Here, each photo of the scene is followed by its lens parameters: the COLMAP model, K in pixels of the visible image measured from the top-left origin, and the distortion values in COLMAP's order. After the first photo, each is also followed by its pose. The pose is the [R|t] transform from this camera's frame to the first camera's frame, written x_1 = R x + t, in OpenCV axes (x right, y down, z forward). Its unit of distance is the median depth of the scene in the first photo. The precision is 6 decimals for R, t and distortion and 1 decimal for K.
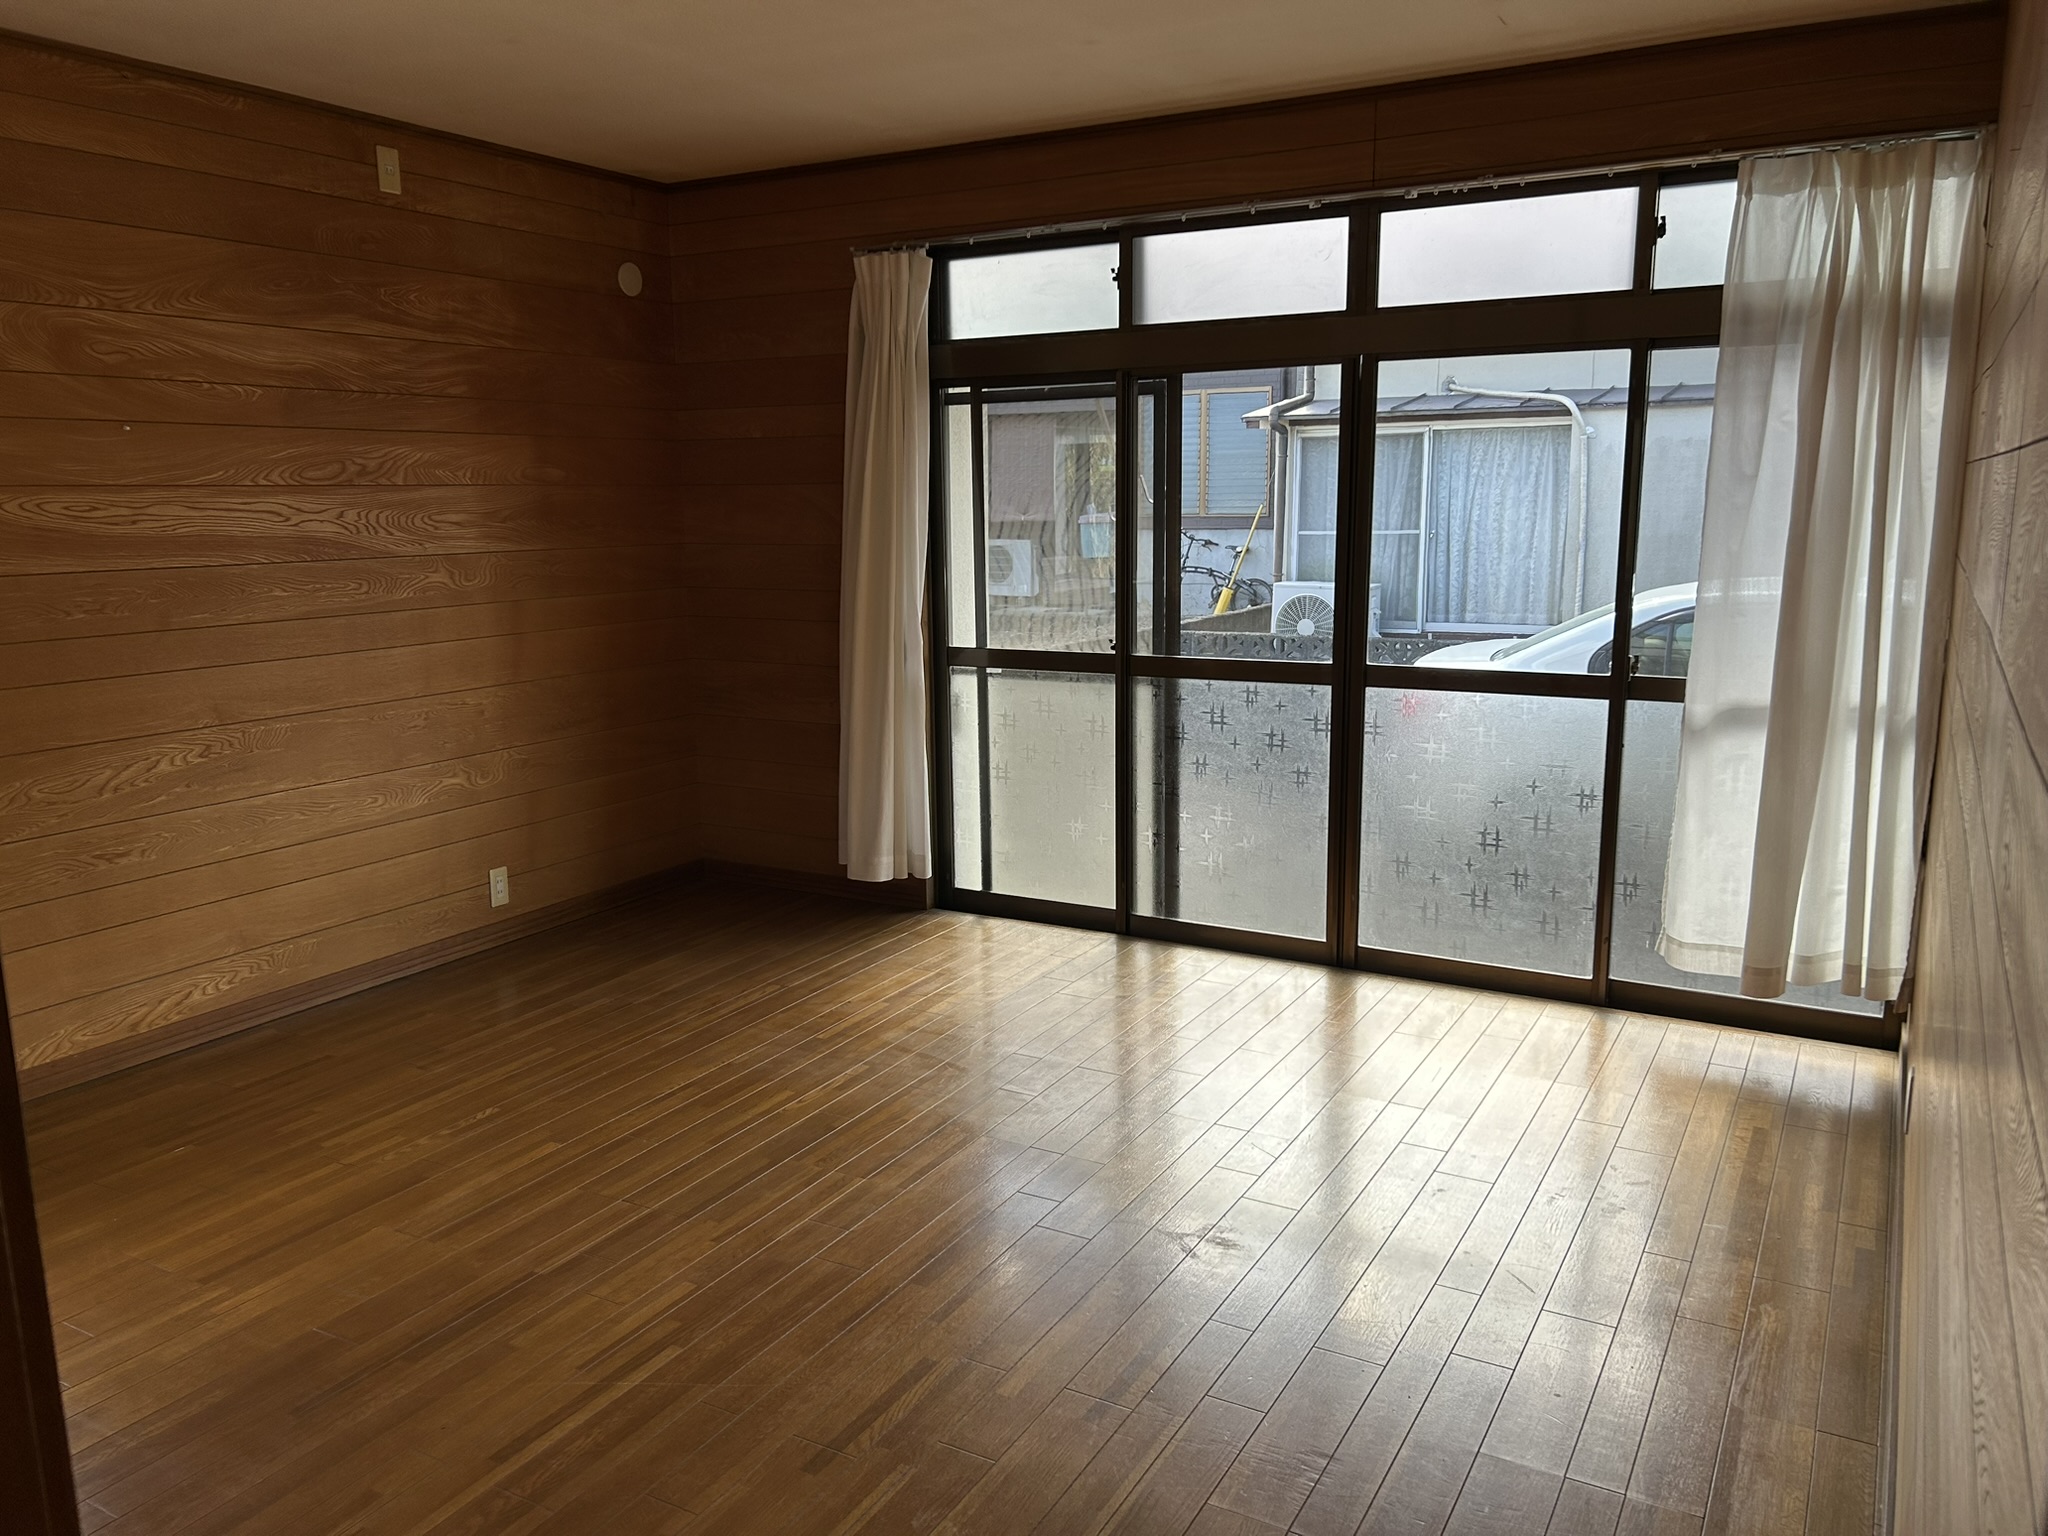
lens RADIAL K [[1553.1, 0, 1026.3], [0, 1553.1, 764.0], [0, 0, 1]] dist [0.062868, -0.071728]
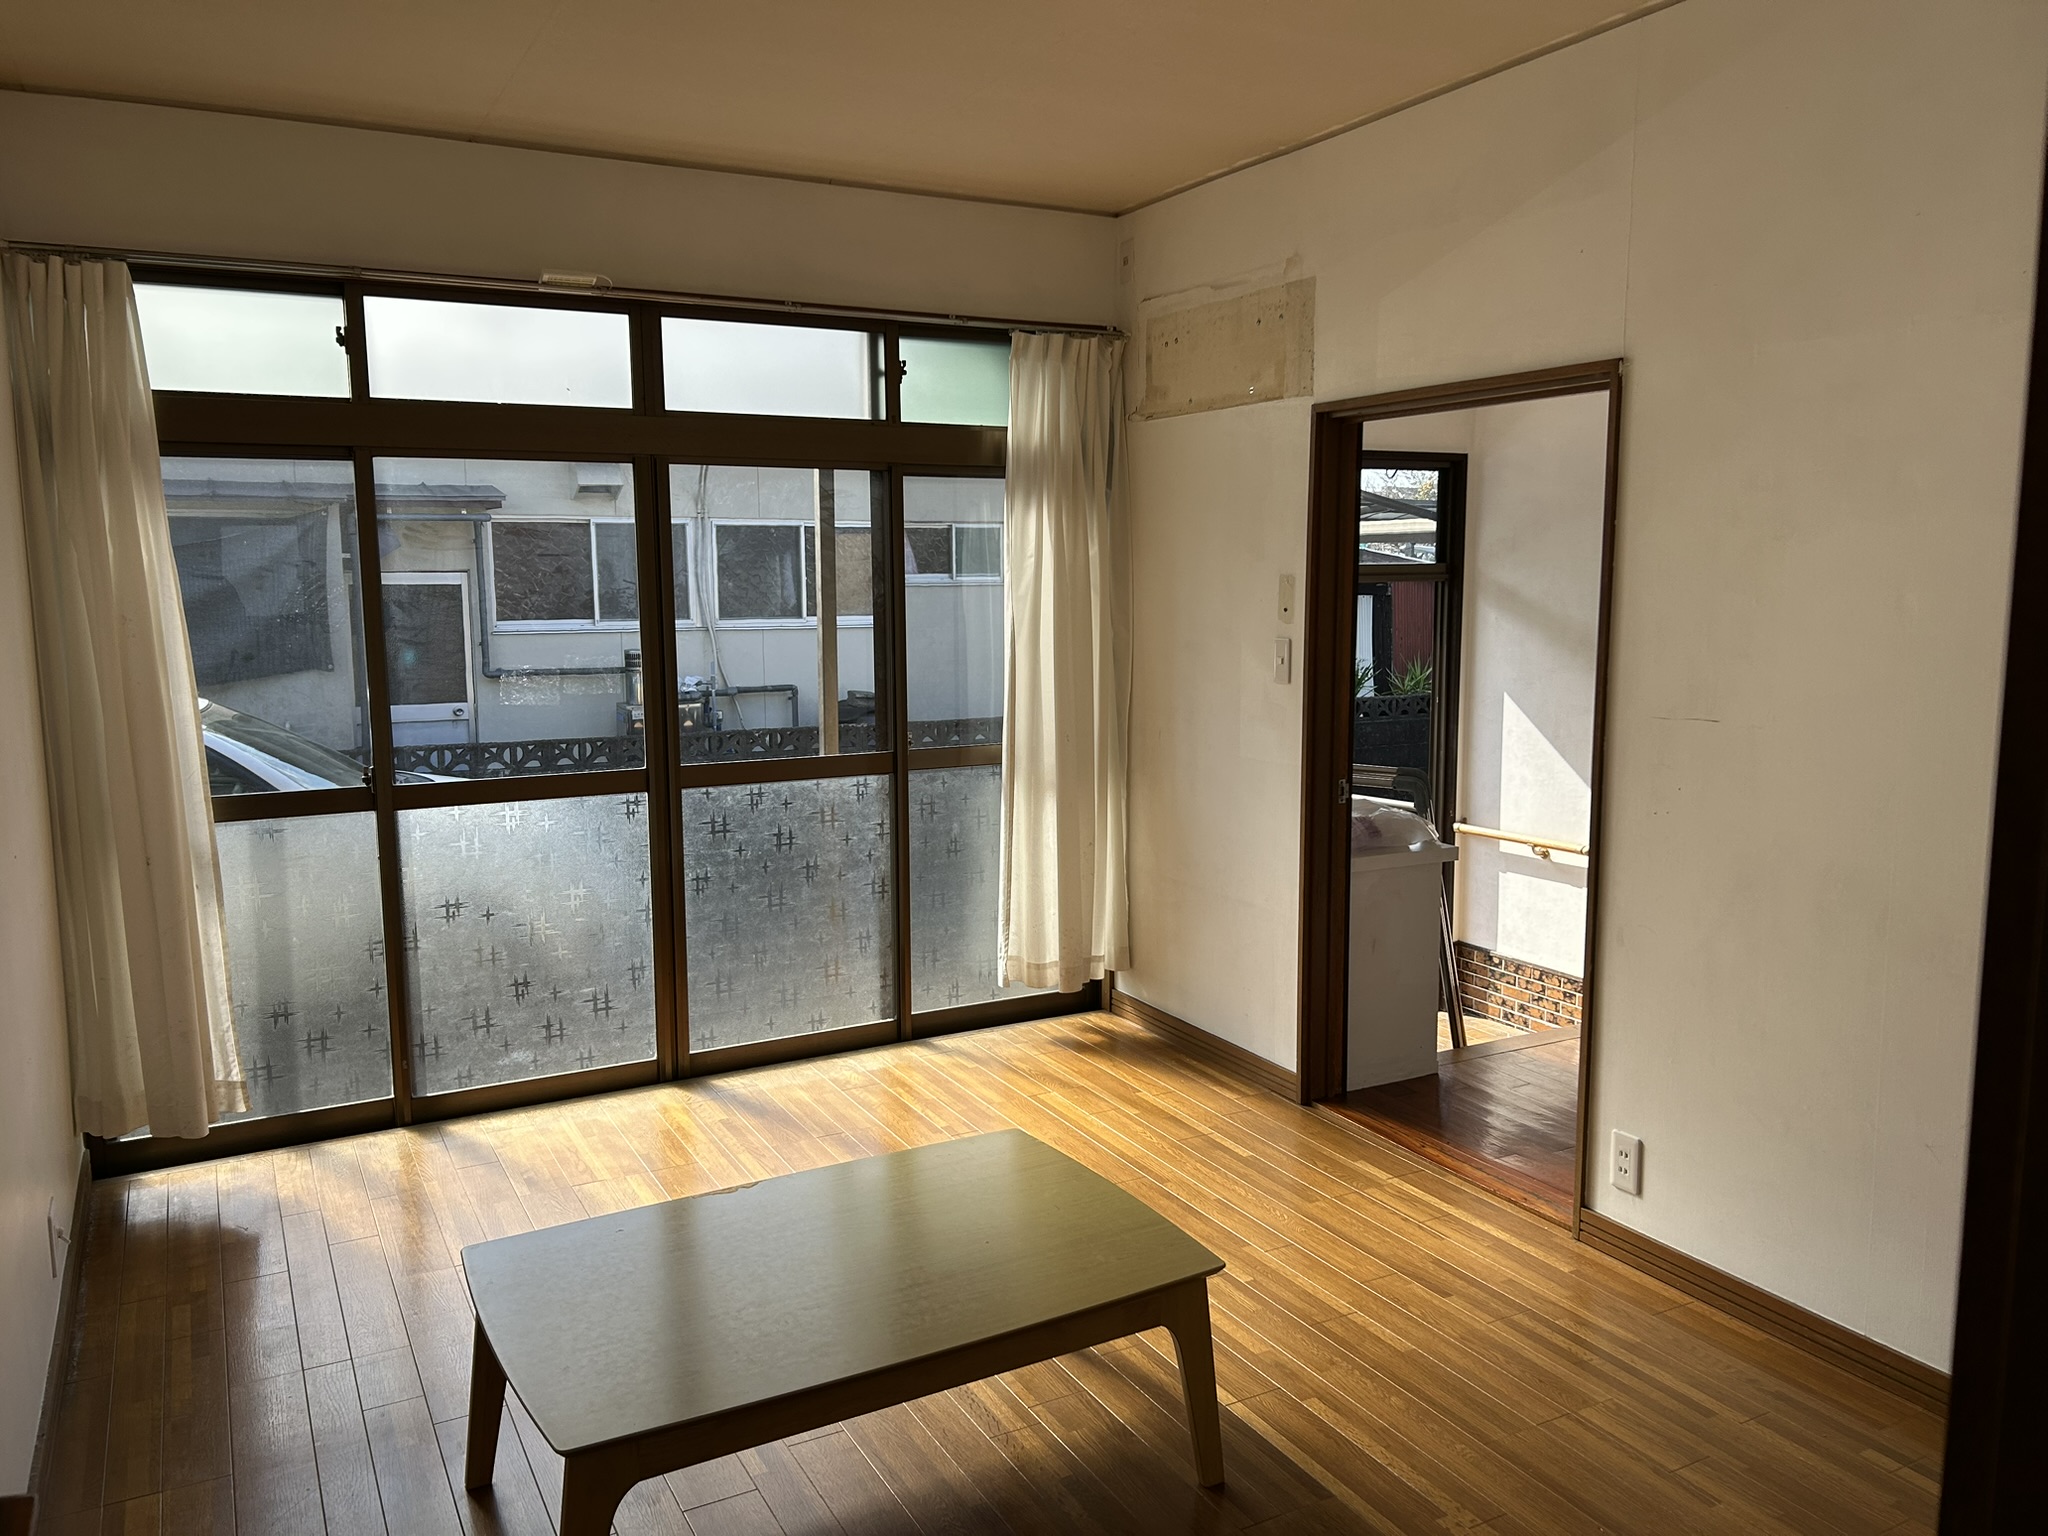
lens RADIAL K [[1553.1, 0, 1029.6], [0, 1553.1, 773.1], [0, 0, 1]] dist [0.062868, -0.071728]
pose [[0.530990, -0.102563, 0.841148, -0.518709], [0.157848, 0.987246, 0.020733, -0.046863], [-0.832546, 0.121765, 0.540407, 0.297115]]
